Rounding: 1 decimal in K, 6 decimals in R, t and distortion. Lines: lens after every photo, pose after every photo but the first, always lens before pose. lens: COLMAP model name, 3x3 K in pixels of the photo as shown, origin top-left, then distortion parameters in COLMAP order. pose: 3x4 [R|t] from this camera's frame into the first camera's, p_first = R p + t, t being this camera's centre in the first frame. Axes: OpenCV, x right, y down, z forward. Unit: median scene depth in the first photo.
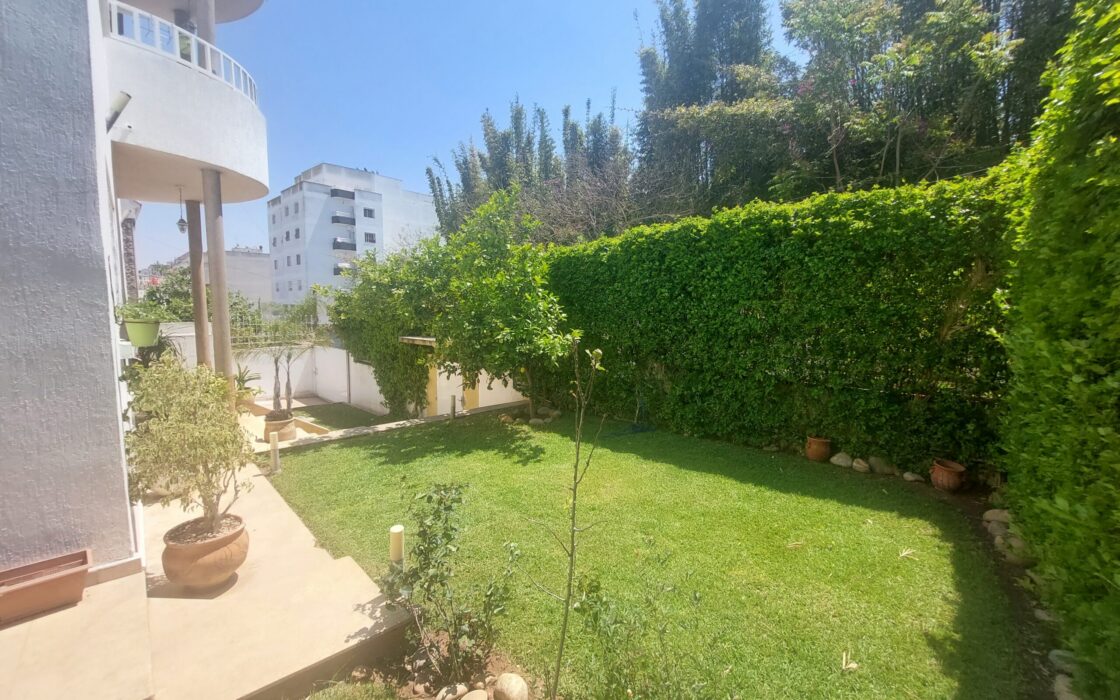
lens RADIAL K [[449.2, 0, 564.7], [0, 449.2, 348.3], [0, 0, 1]] dist [-0.007884, -0.001236]
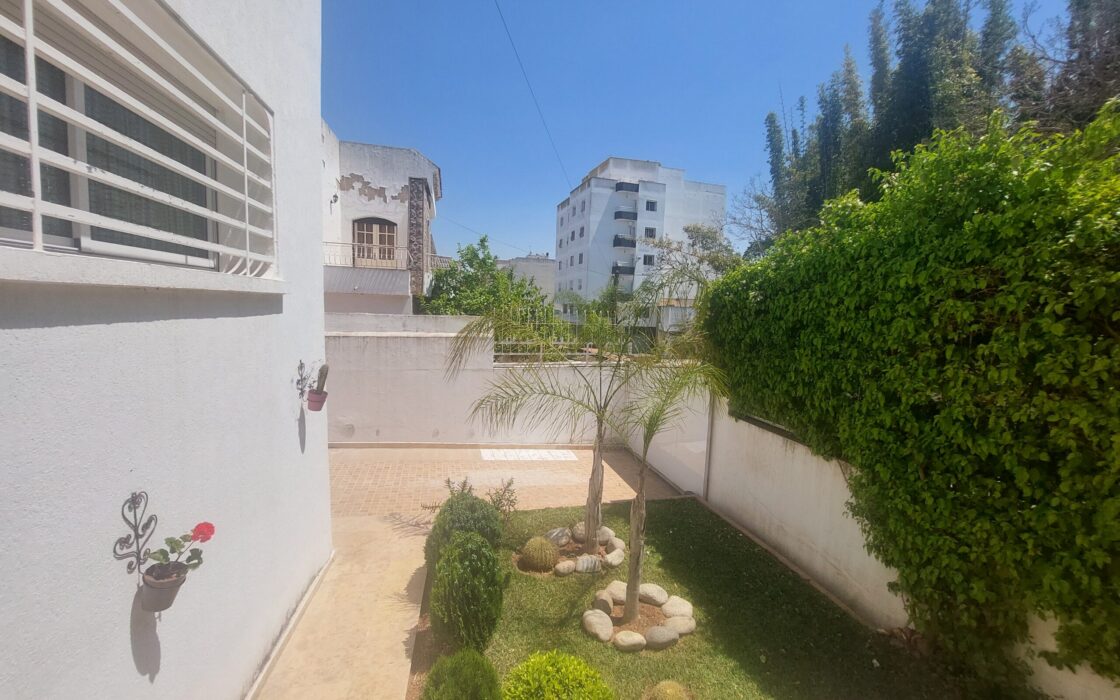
lens RADIAL K [[449.2, 0, 565.4], [0, 449.2, 349.1], [0, 0, 1]] dist [-0.007884, -0.001236]
pose [[0.855364, 0.068934, -0.513421, -0.096549], [-0.072590, 0.997278, 0.012964, -0.007763], [0.512917, 0.026180, 0.858039, 0.129667]]
